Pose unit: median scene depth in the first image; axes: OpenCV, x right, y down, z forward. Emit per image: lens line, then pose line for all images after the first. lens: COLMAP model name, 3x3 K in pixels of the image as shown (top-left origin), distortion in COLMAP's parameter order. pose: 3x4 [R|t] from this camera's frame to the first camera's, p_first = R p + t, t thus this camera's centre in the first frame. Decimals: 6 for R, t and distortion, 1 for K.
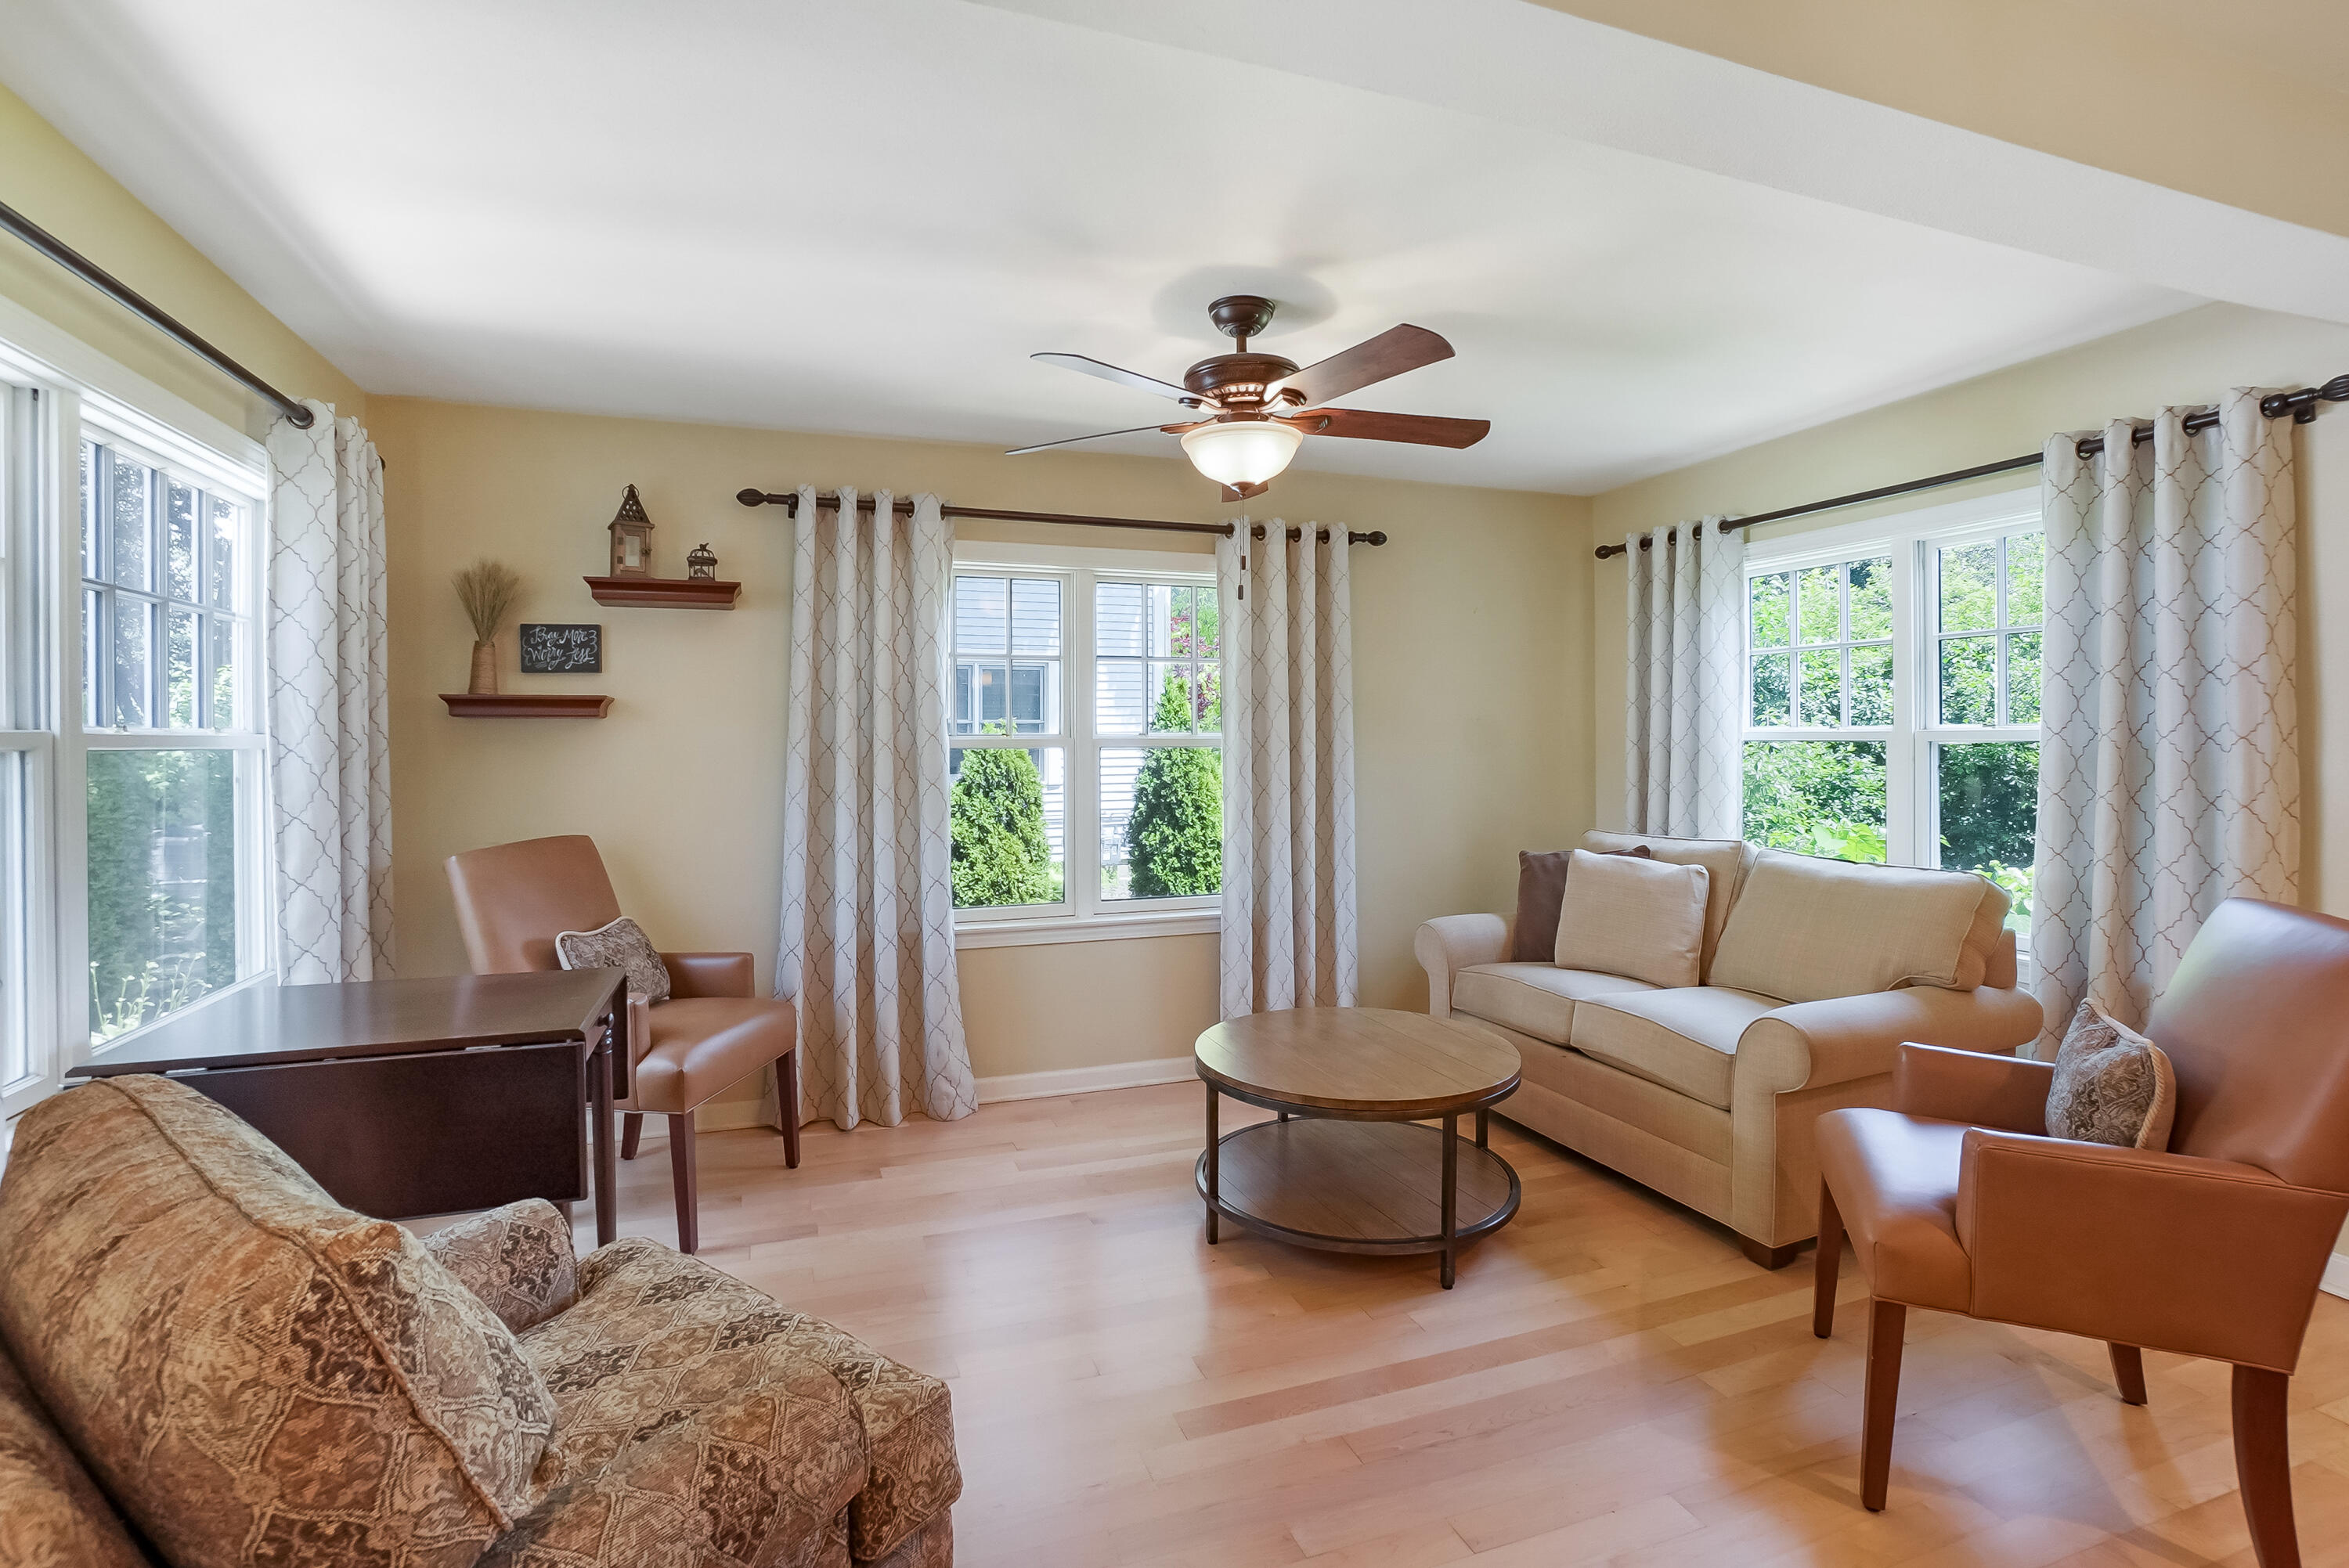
lens RADIAL K [[1069.6, 0, 1155.9], [0, 1069.6, 741.1], [0, 0, 1]] dist [-0.059858, 0.022183]
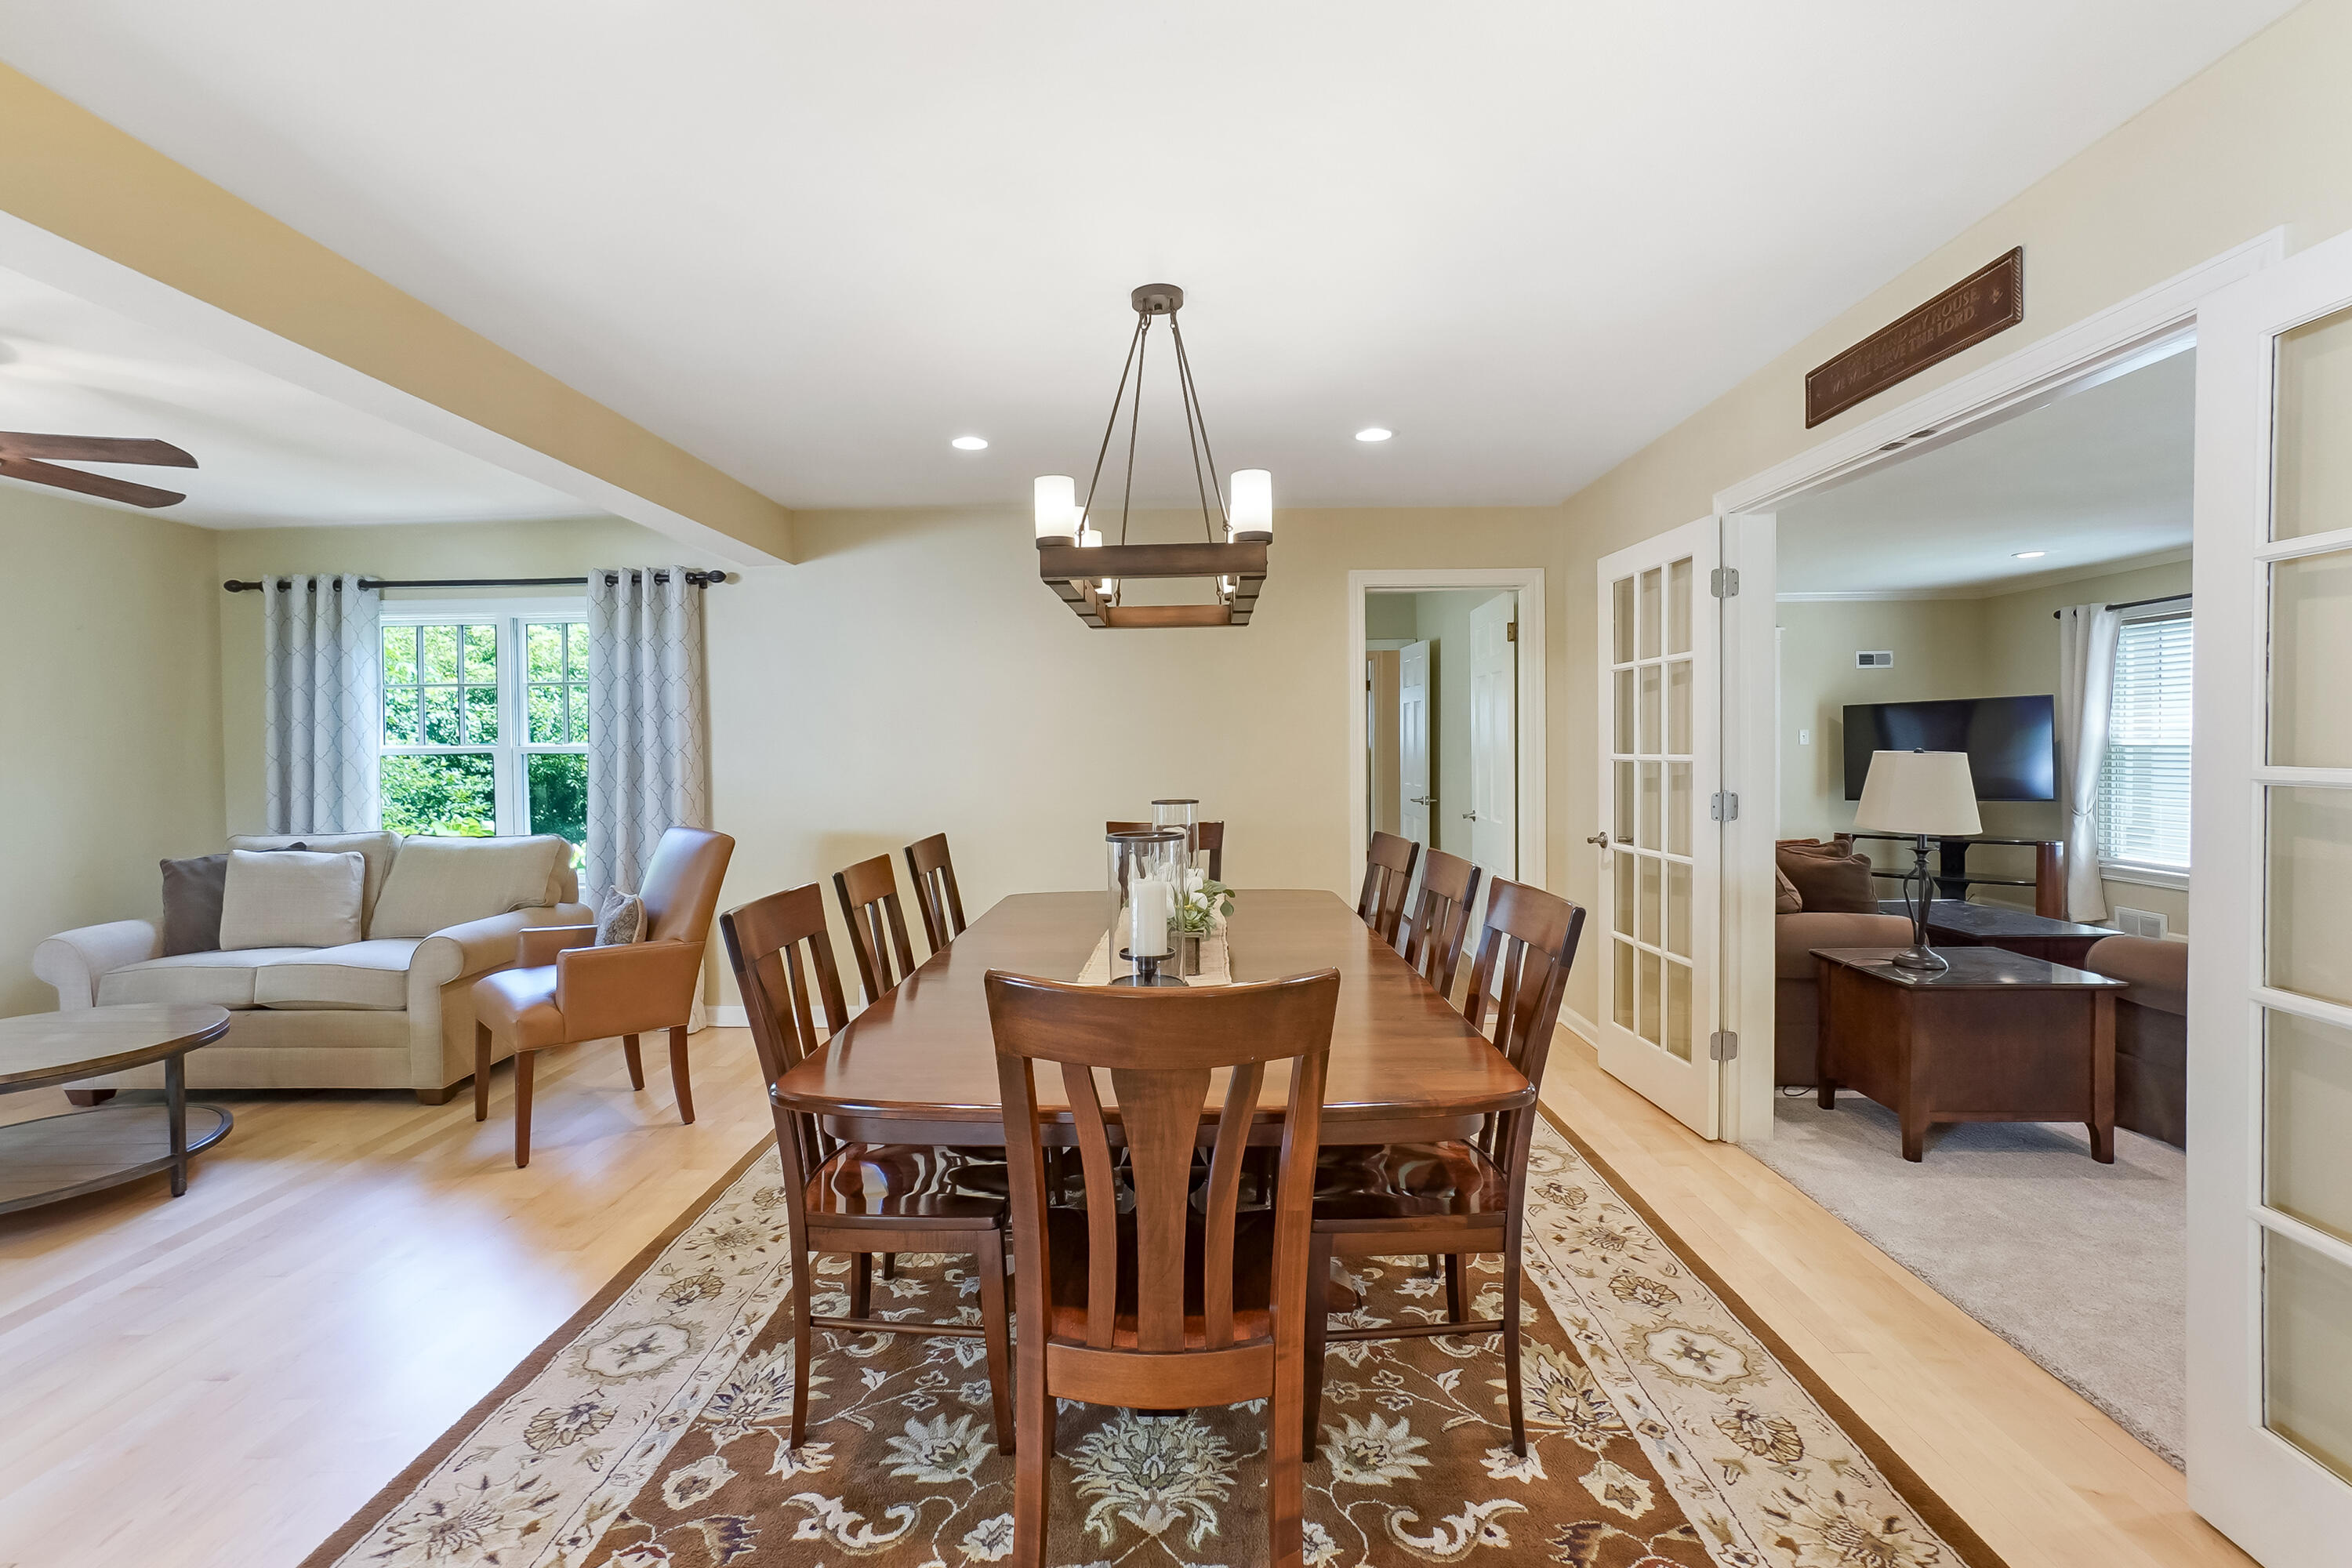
lens RADIAL K [[1053.4, 0, 1150.8], [0, 1053.4, 760.8], [0, 0, 1]] dist [-0.050835, 0.026977]
pose [[0.361366, -0.015279, 0.932299, -0.355888], [0.012914, 0.999852, 0.011380, 0.005253], [-0.932335, 0.007928, 0.361510, -0.422552]]
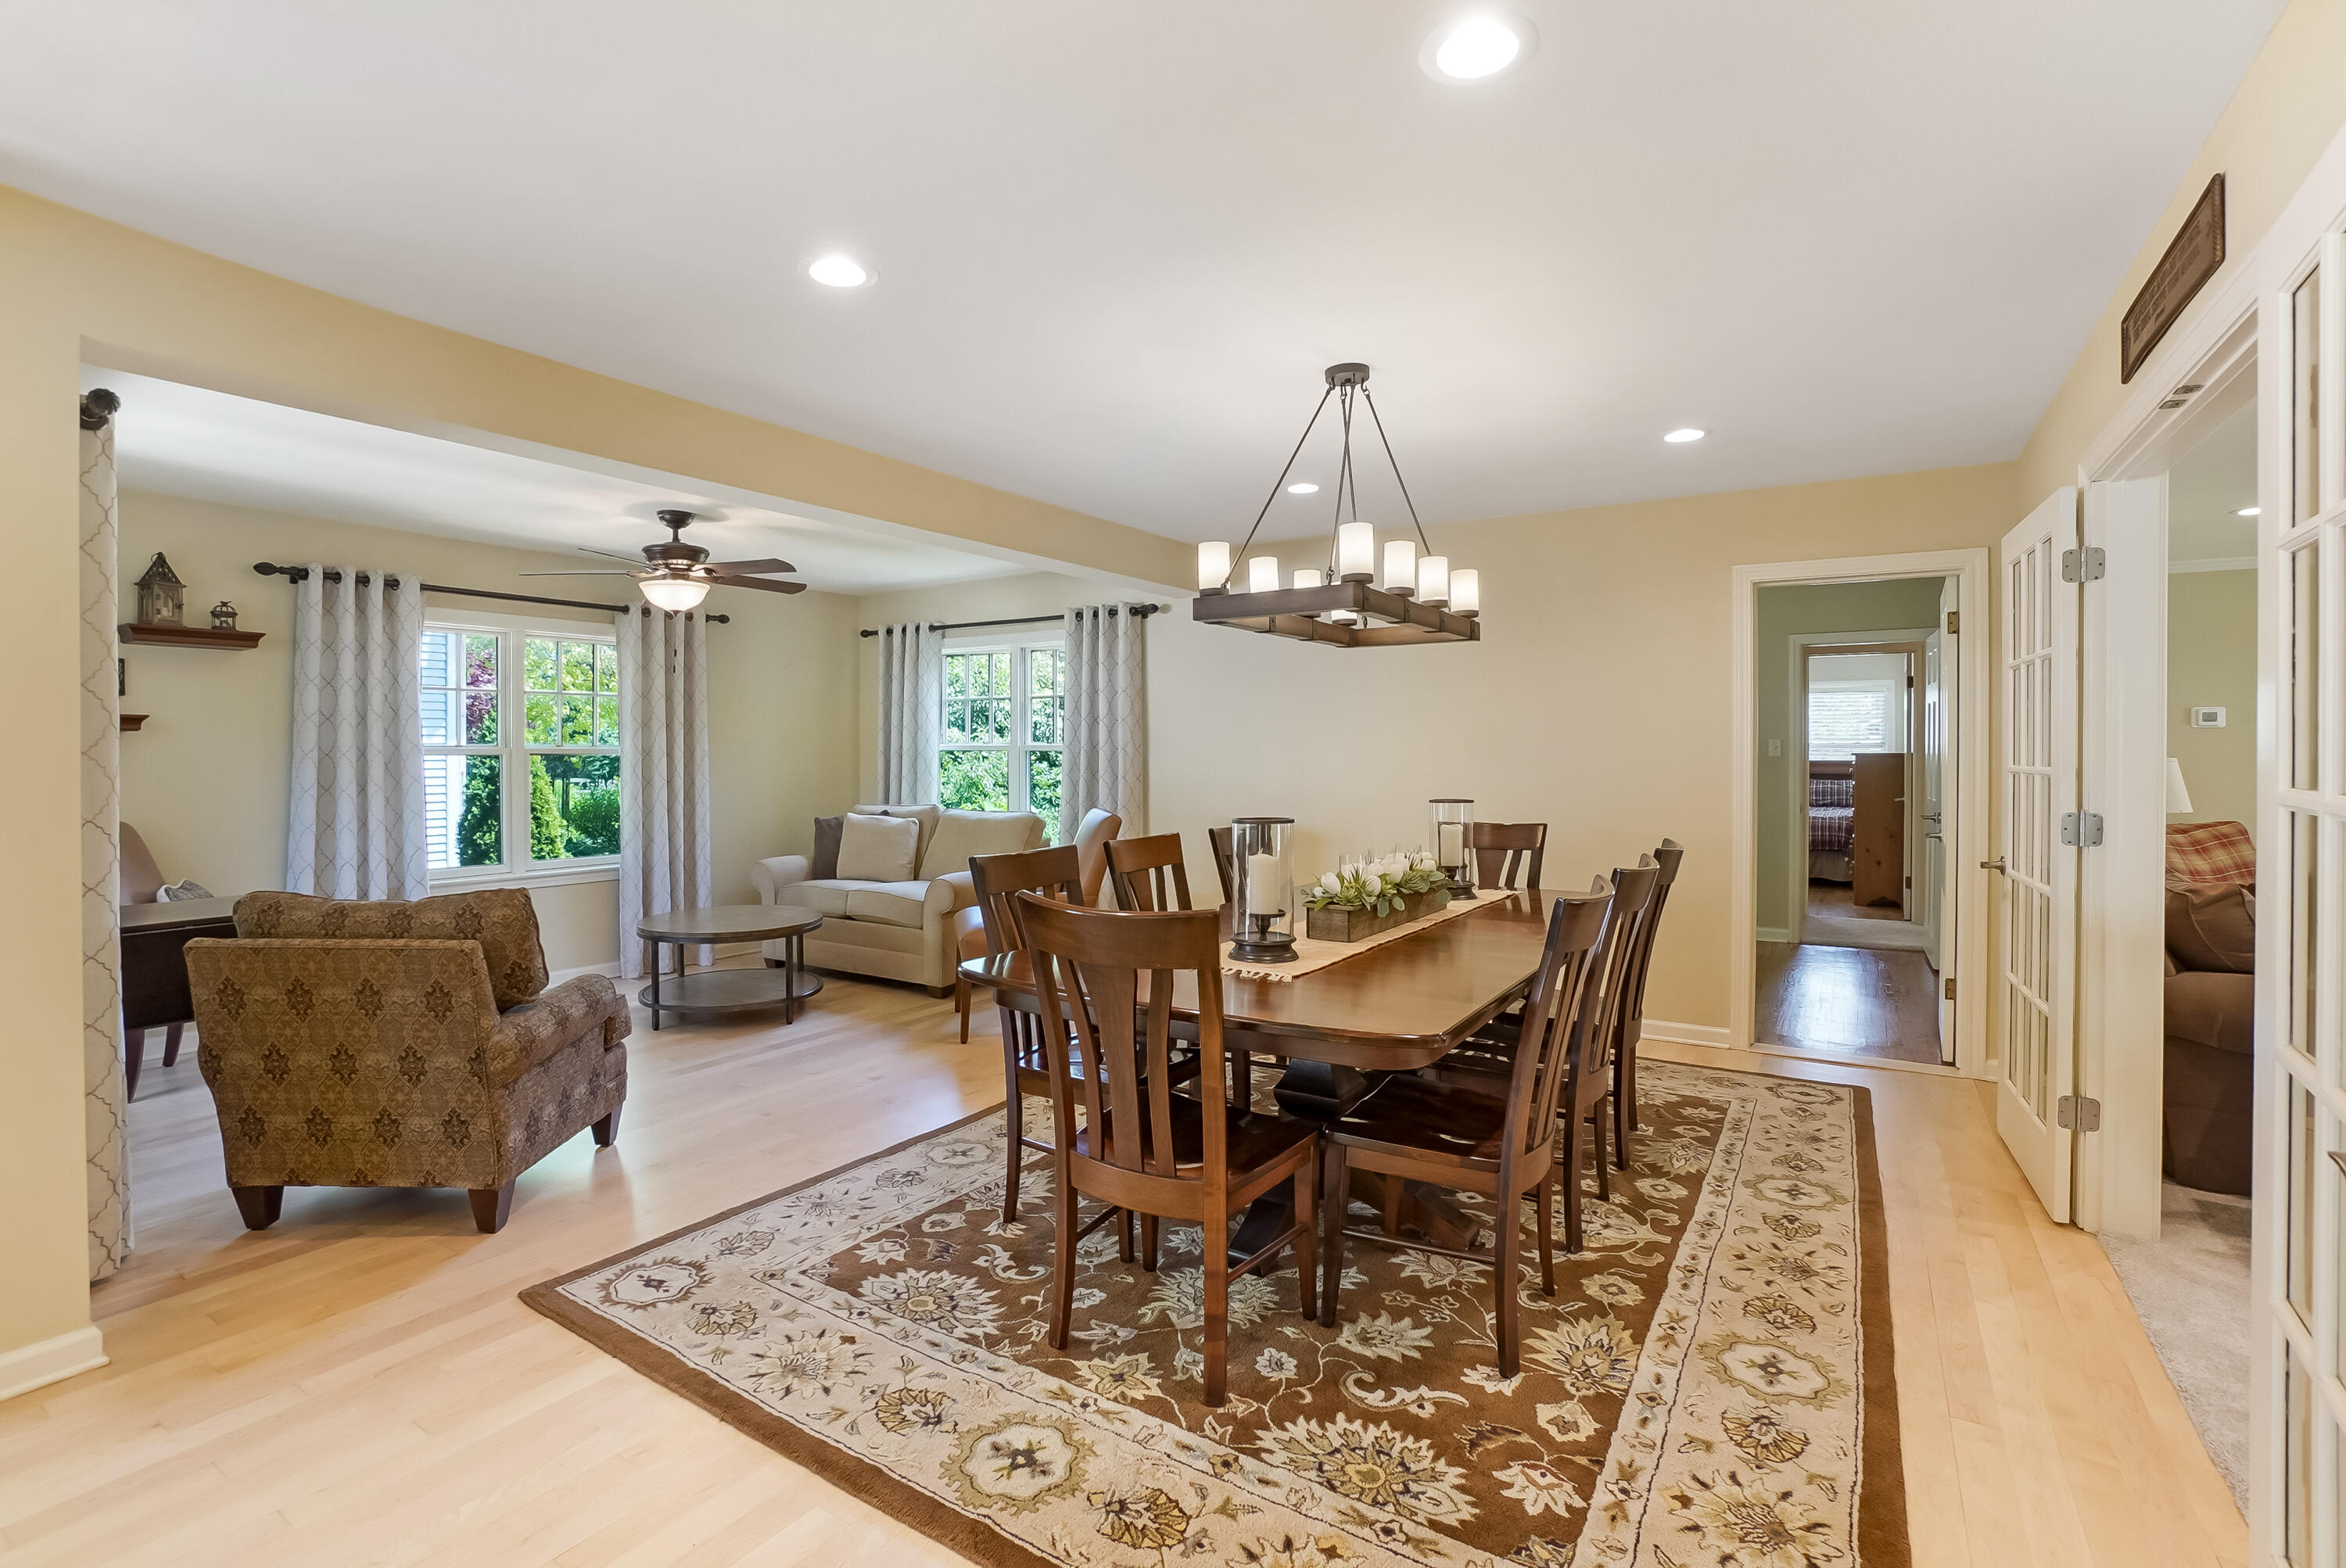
lens RADIAL K [[1068.4, 0, 1154.4], [0, 1068.4, 741.2], [0, 0, 1]] dist [-0.059858, 0.022183]
pose [[0.790589, 0.005814, 0.612320, -0.332393], [0.001014, 0.999941, -0.010805, 0.005089], [-0.612347, 0.009163, 0.790536, -0.831604]]
